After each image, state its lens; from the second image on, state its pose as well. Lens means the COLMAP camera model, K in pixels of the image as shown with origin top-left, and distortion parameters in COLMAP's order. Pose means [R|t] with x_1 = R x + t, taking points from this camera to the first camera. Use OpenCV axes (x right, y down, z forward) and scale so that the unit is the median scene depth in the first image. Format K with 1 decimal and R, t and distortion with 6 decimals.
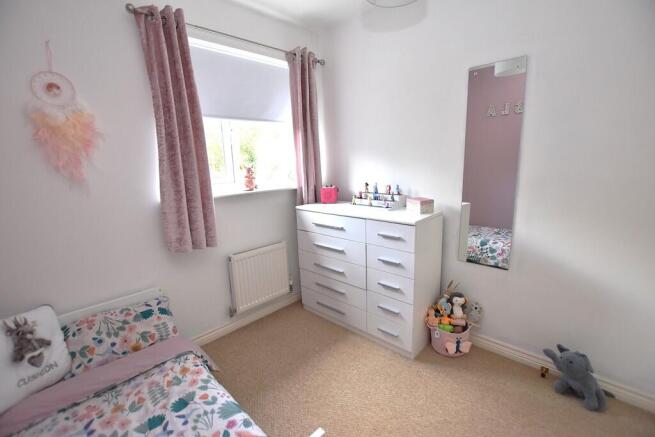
lens RADIAL K [[293.7, 0, 329.4], [0, 293.7, 218.3], [0, 0, 1]] dist [-0.023433, 0.000202]
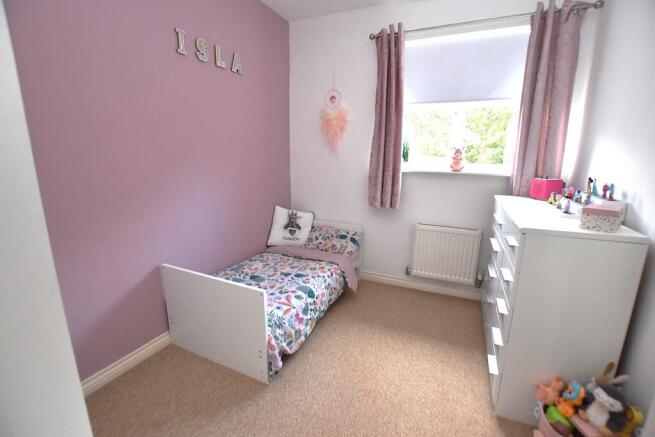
lens RADIAL K [[293.7, 0, 329.8], [0, 293.7, 217.8], [0, 0, 1]] dist [-0.023433, 0.000202]
pose [[0.335084, 0.237701, -0.911711, 0.873444], [-0.208157, 0.962418, 0.174417, -0.038257], [0.918907, 0.131335, 0.371970, 0.361816]]
